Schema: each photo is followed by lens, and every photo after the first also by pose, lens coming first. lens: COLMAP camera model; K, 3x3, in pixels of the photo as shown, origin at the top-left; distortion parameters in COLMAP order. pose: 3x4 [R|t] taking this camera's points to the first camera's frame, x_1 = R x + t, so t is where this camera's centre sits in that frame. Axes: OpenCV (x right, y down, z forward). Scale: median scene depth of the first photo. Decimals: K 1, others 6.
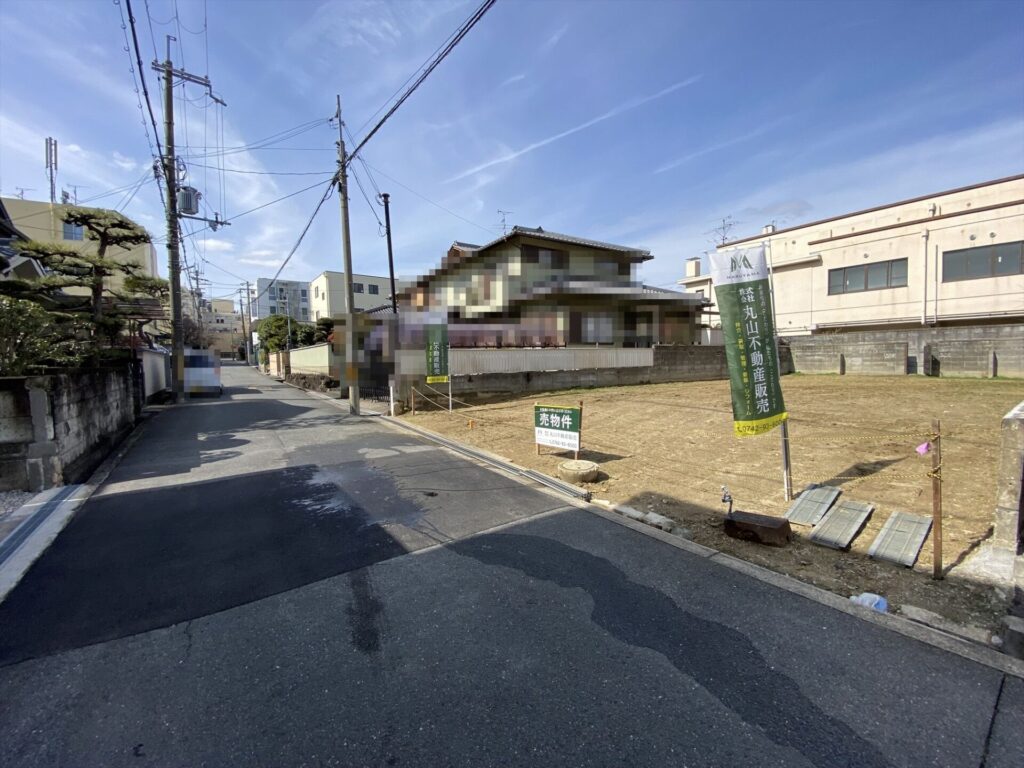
lens RADIAL K [[416.7, 0, 510.3], [0, 416.7, 381.2], [0, 0, 1]] dist [0.033019, -0.025678]
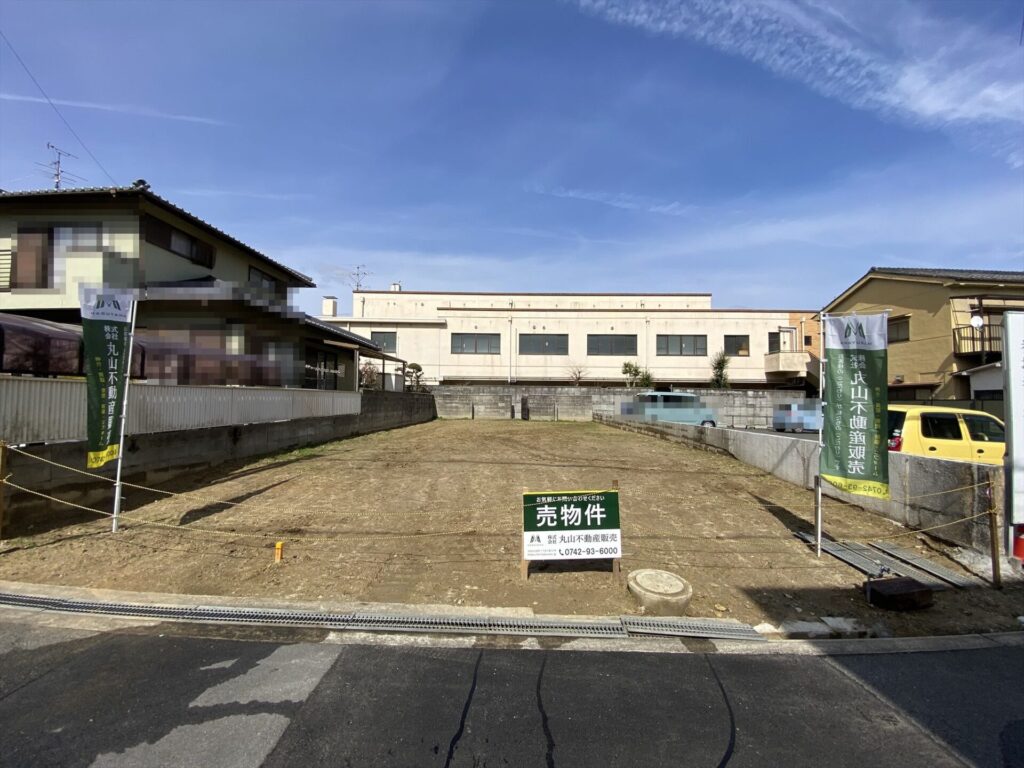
lens RADIAL K [[415.1, 0, 511.9], [0, 415.1, 381.4], [0, 0, 1]] dist [0.031243, -0.027641]
pose [[0.567184, 0.062483, 0.821218, -0.233554], [0.018922, 0.995866, -0.088840, -0.025917], [-0.823374, 0.065928, 0.563657, 0.347401]]
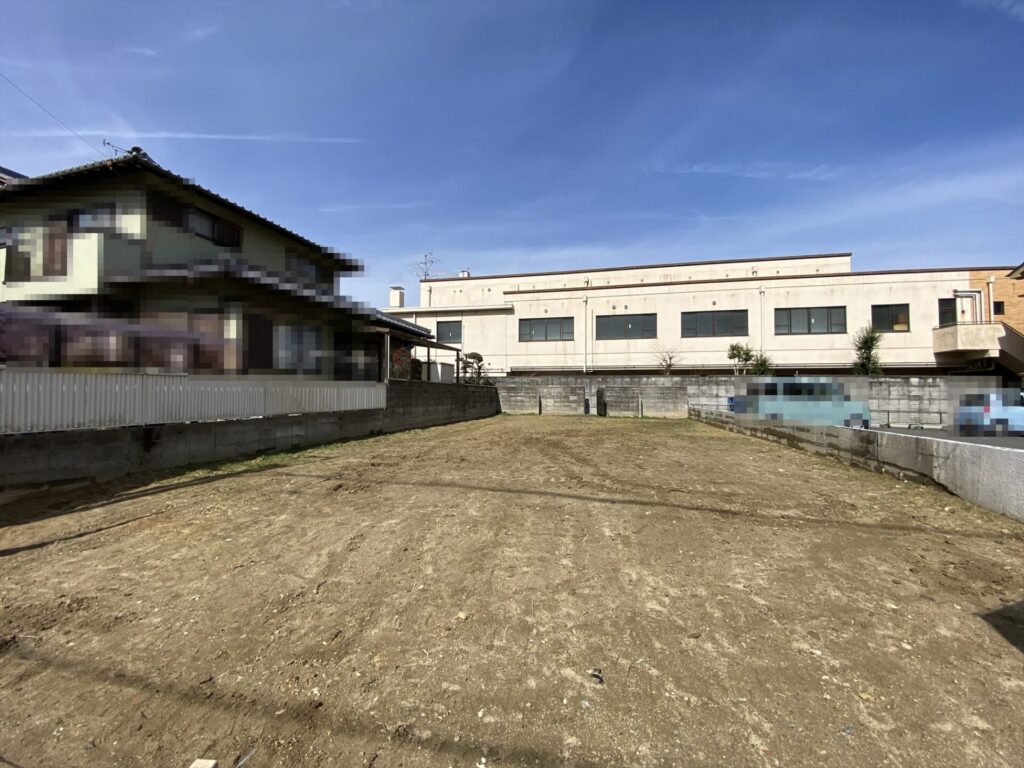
lens RADIAL K [[415.1, 0, 511.9], [0, 415.1, 381.4], [0, 0, 1]] dist [0.031243, -0.027641]
pose [[0.732706, 0.042347, 0.679227, 0.022466], [0.015284, 0.996786, -0.078634, -0.029495], [-0.680374, 0.067997, 0.729704, 0.434102]]
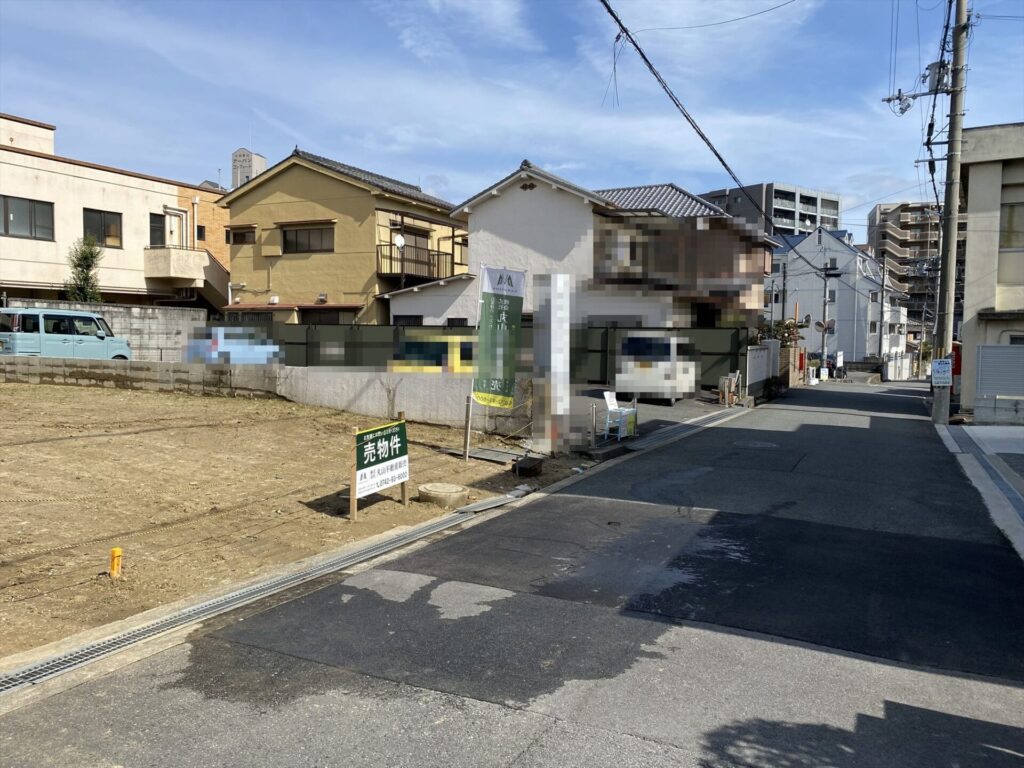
lens RADIAL K [[781.9, 0, 506.1], [0, 781.9, 366.3], [0, 0, 1]] dist [0.072665, -0.096203]
pose [[-0.472582, -0.028301, 0.880832, -0.521034], [0.038853, 0.997843, 0.052906, -0.044602], [-0.880430, 0.059225, -0.470463, 0.689423]]
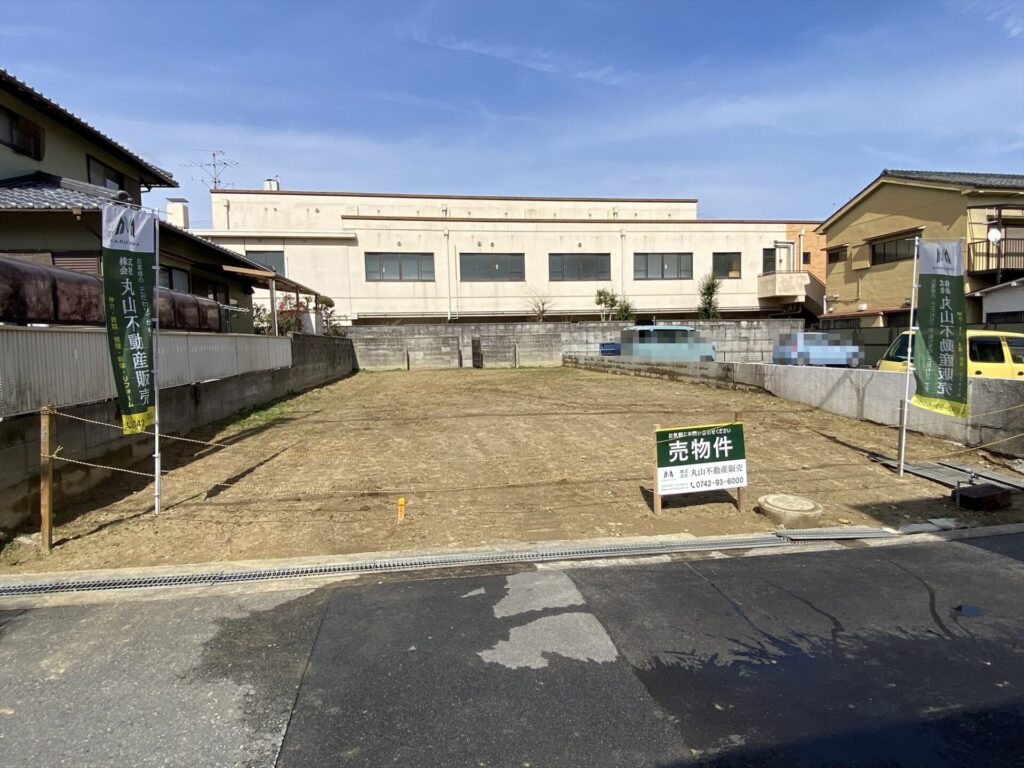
lens RADIAL K [[563.2, 0, 511.8], [0, 563.2, 378.5], [0, 0, 1]] dist [0.060460, -0.060784]
pose [[0.416887, -0.049427, 0.907613, -0.385660], [0.061087, 0.997786, 0.026279, -0.025203], [-0.906903, 0.044488, 0.418984, 0.441546]]
